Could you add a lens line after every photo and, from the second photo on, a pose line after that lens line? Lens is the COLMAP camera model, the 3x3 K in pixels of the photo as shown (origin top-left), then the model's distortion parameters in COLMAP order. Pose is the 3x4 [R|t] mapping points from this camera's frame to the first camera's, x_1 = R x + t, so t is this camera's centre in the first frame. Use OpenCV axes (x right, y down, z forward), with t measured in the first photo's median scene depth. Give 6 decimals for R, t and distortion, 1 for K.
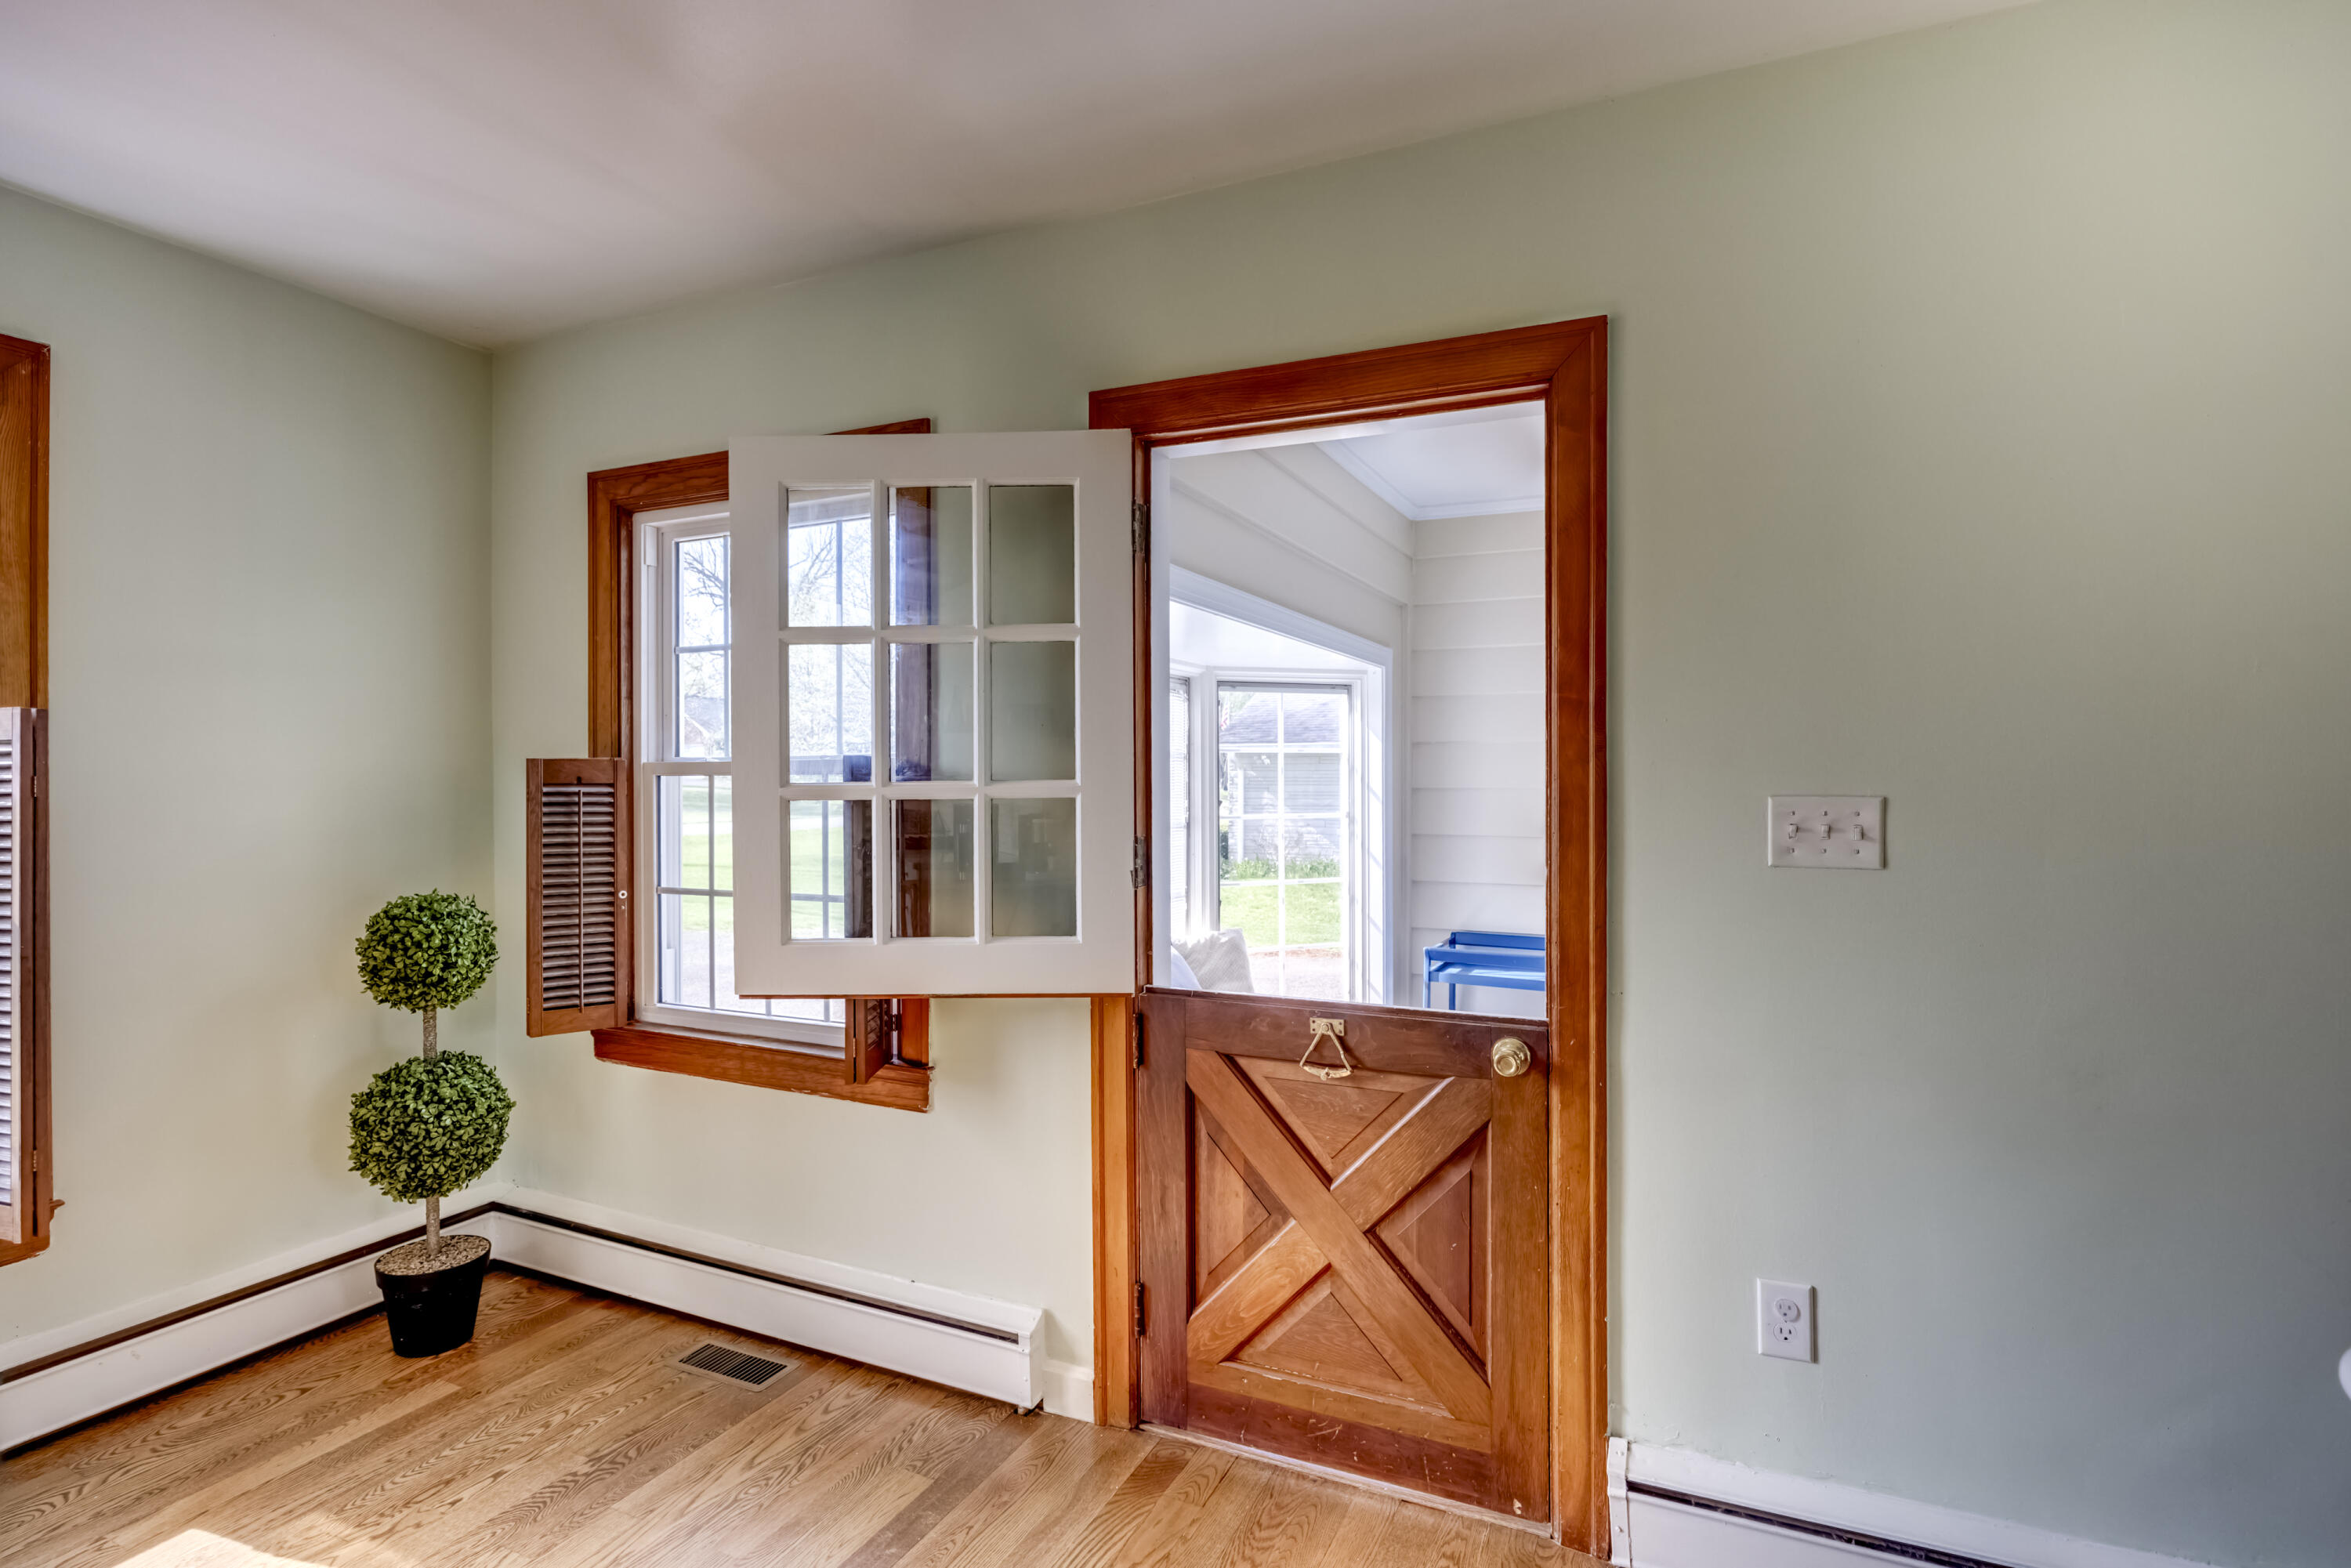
lens RADIAL K [[1186.6, 0, 1192.2], [0, 1186.6, 769.5], [0, 0, 1]] dist [-0.010924, 0.000255]
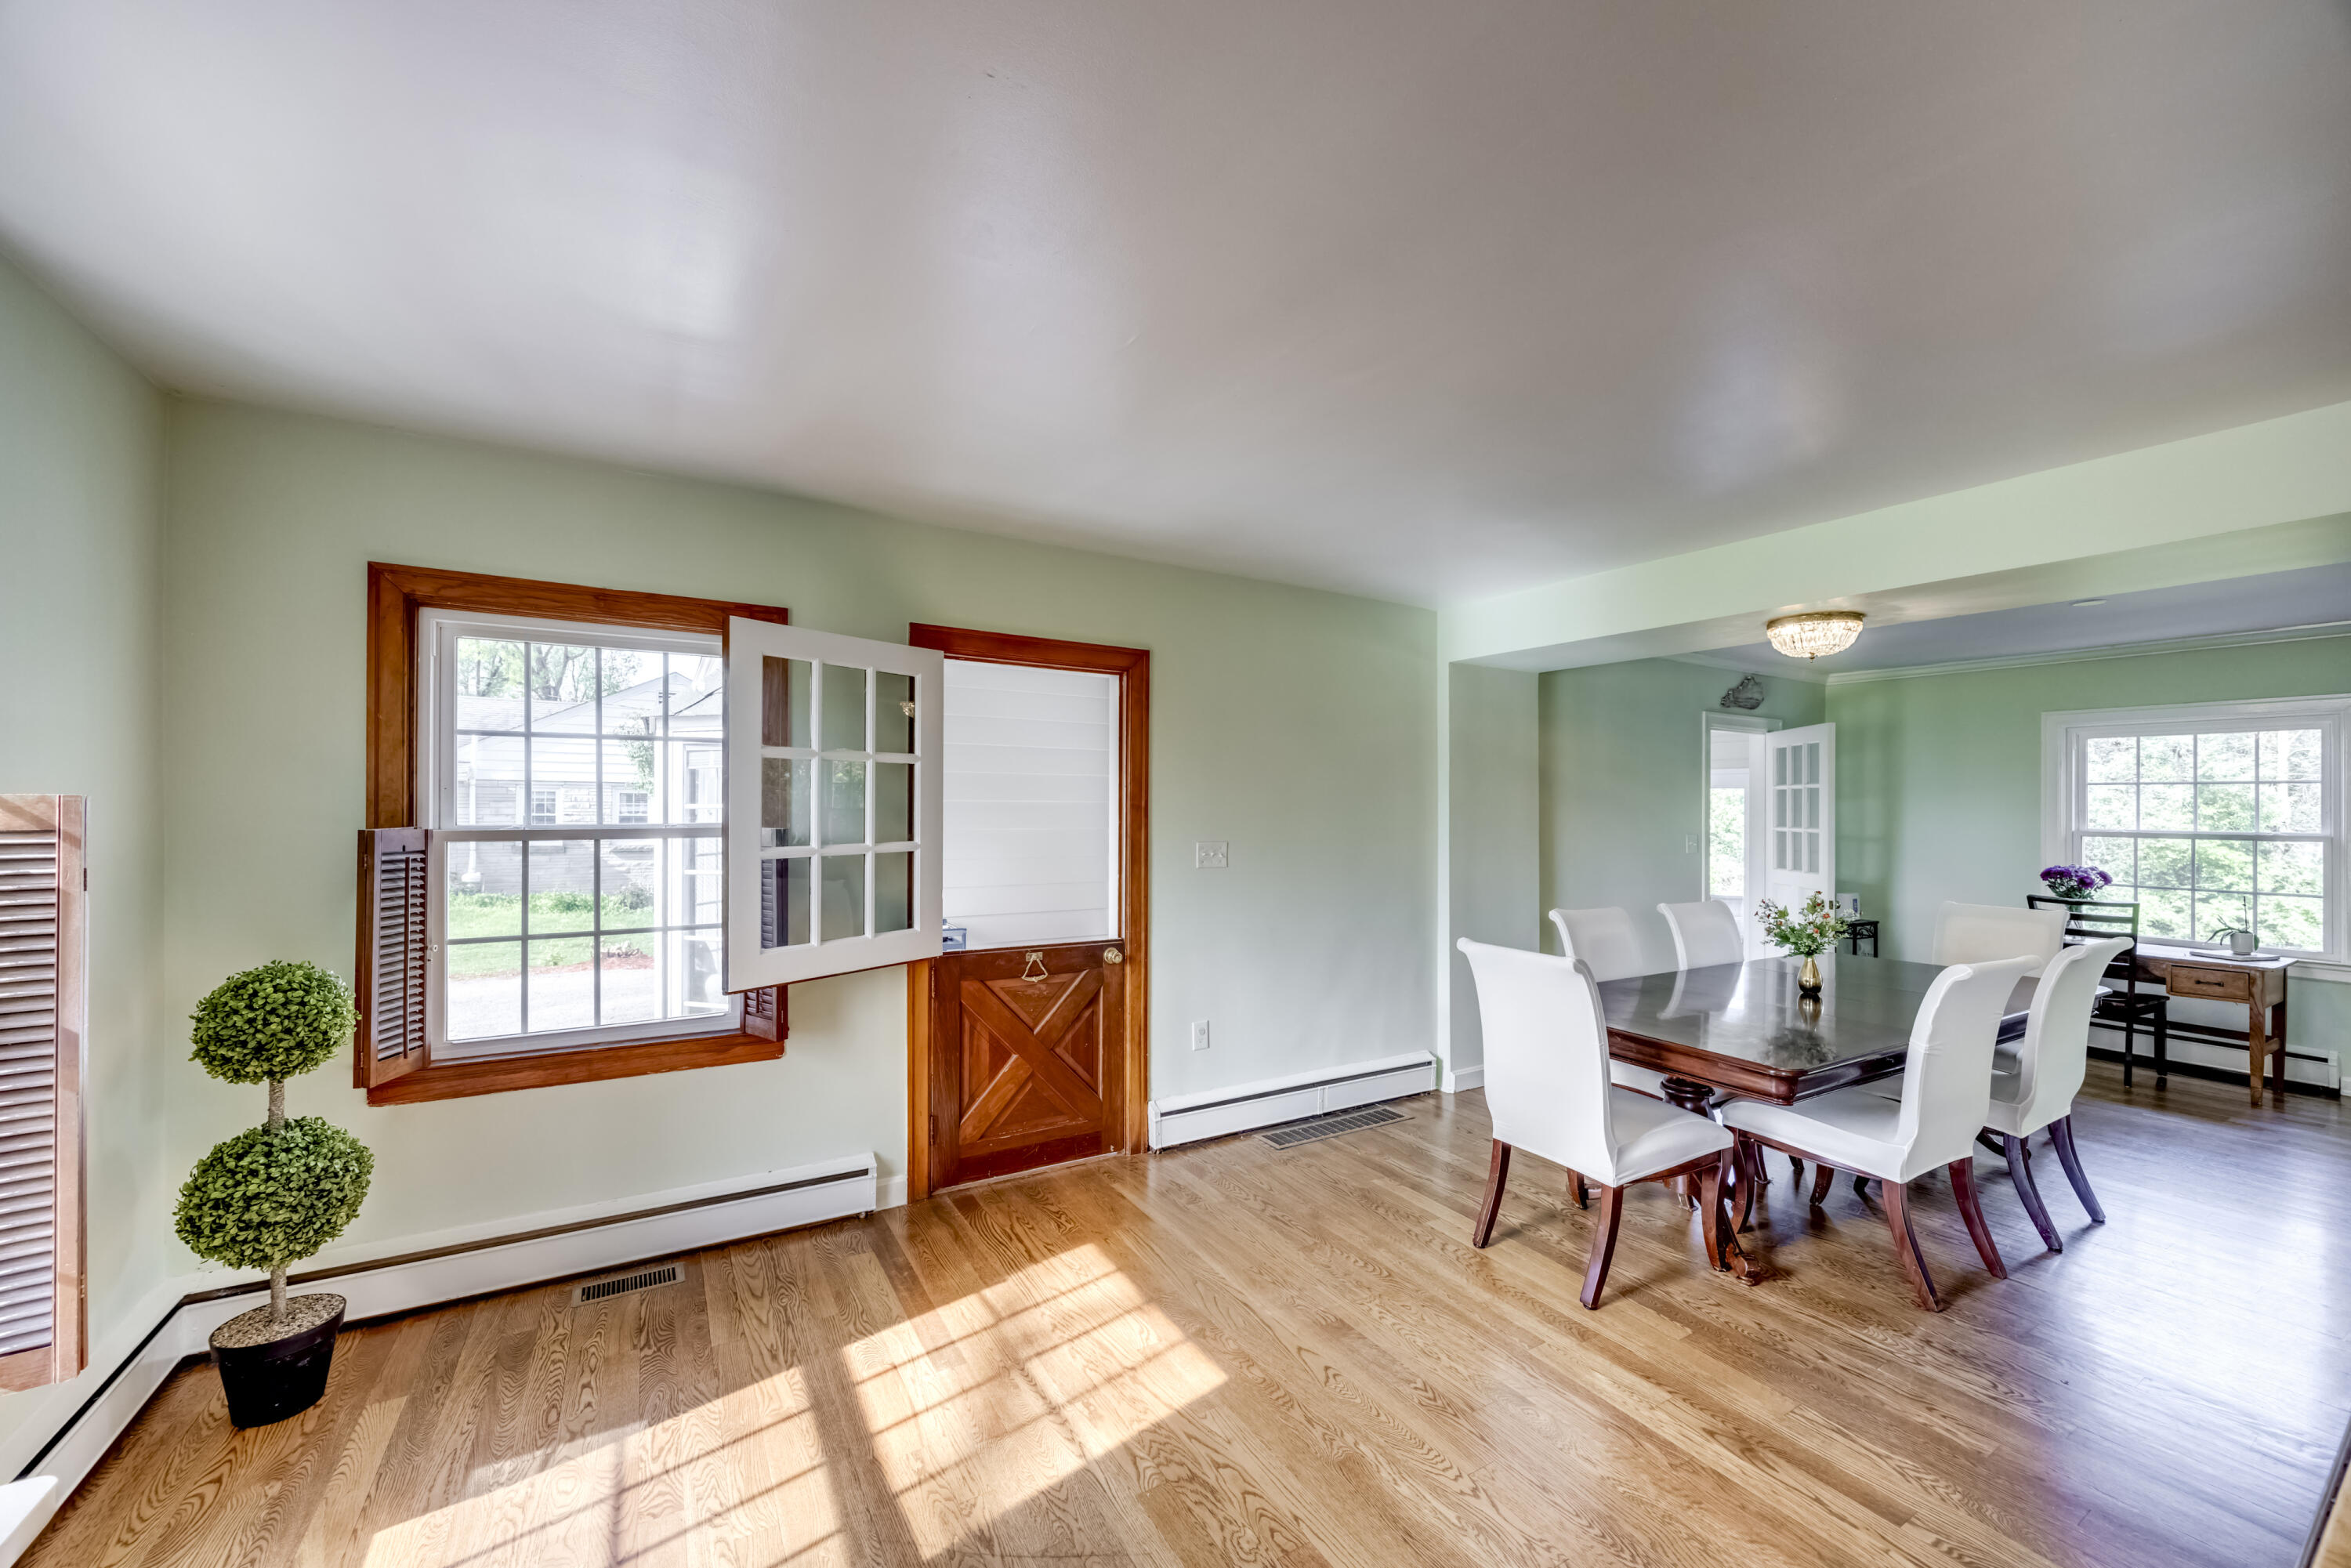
lens RADIAL K [[894.7, 0, 1175.0], [0, 894.7, 796.9], [0, 0, 1]] dist [-0.003469, -0.000305]
pose [[0.555042, 0.017497, 0.831638, -1.009896], [-0.007630, 0.999844, -0.015943, -0.039426], [-0.831787, 0.002504, 0.555089, -0.078756]]
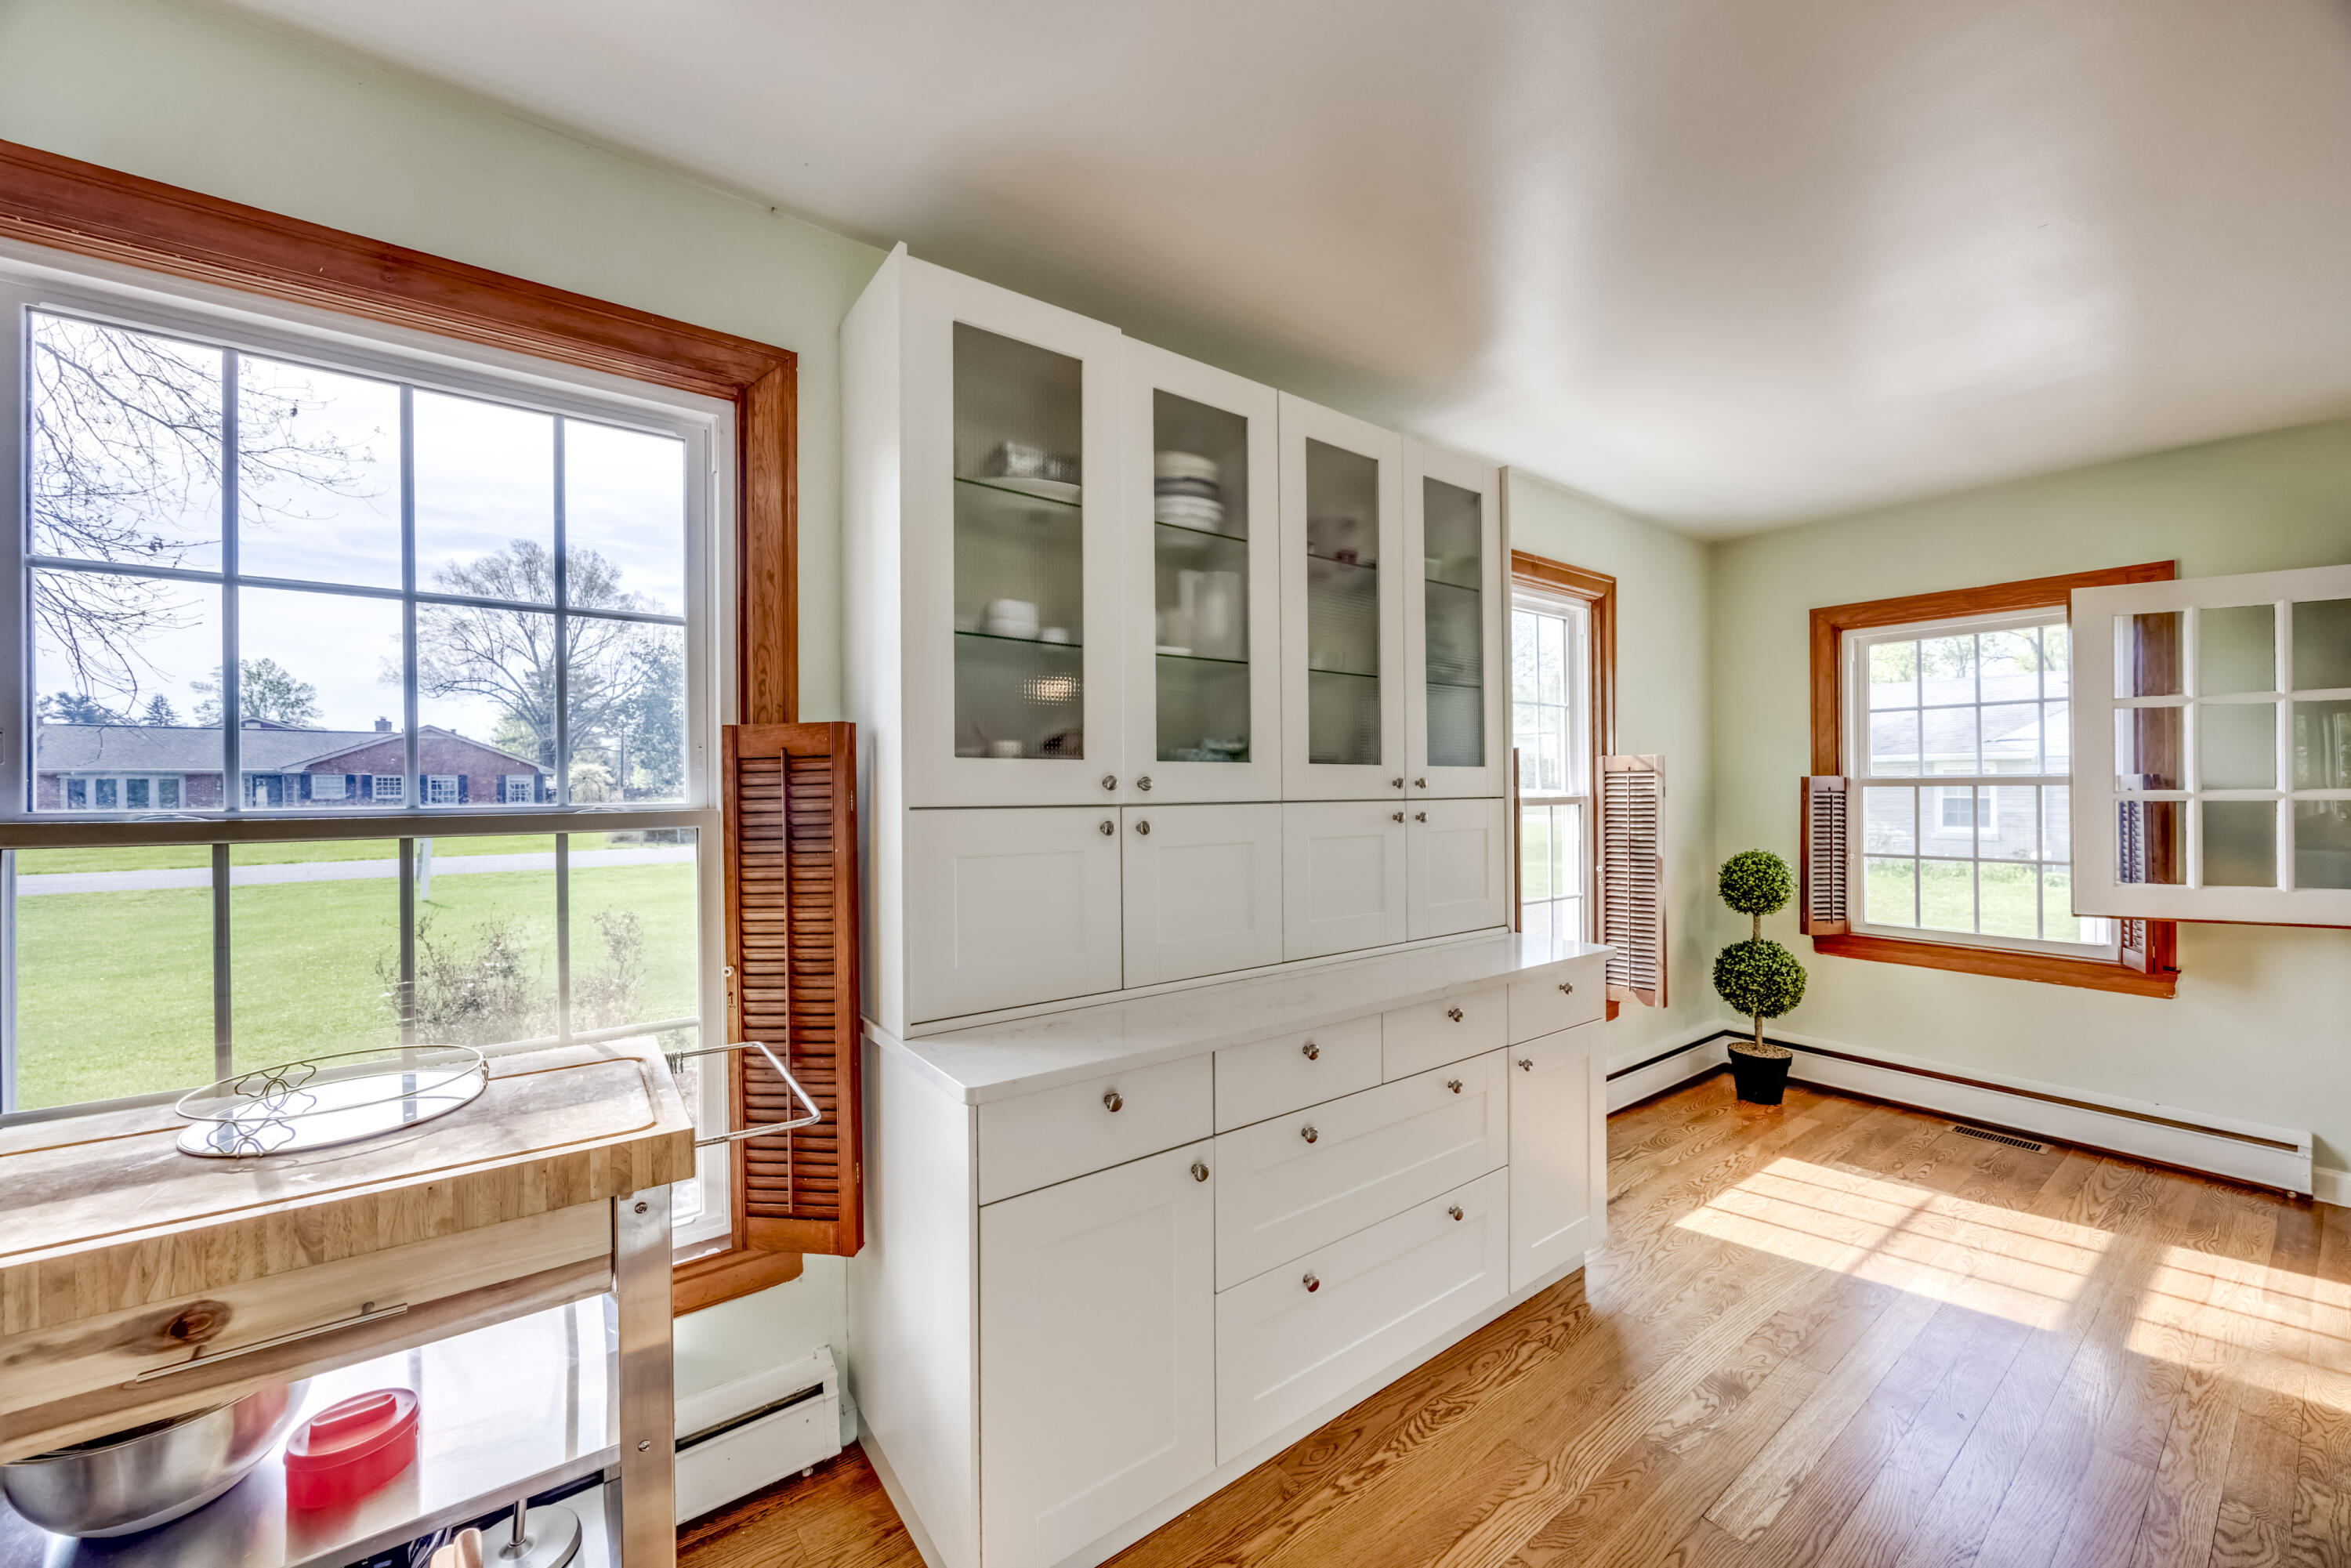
lens RADIAL K [[894.7, 0, 1166.6], [0, 894.7, 791.5], [0, 0, 1]] dist [-0.003469, -0.000305]
pose [[0.880488, 0.004602, -0.474047, -0.933844], [-0.003683, 0.999989, 0.002865, 0.015279], [0.474055, -0.000777, 0.880495, -0.753556]]
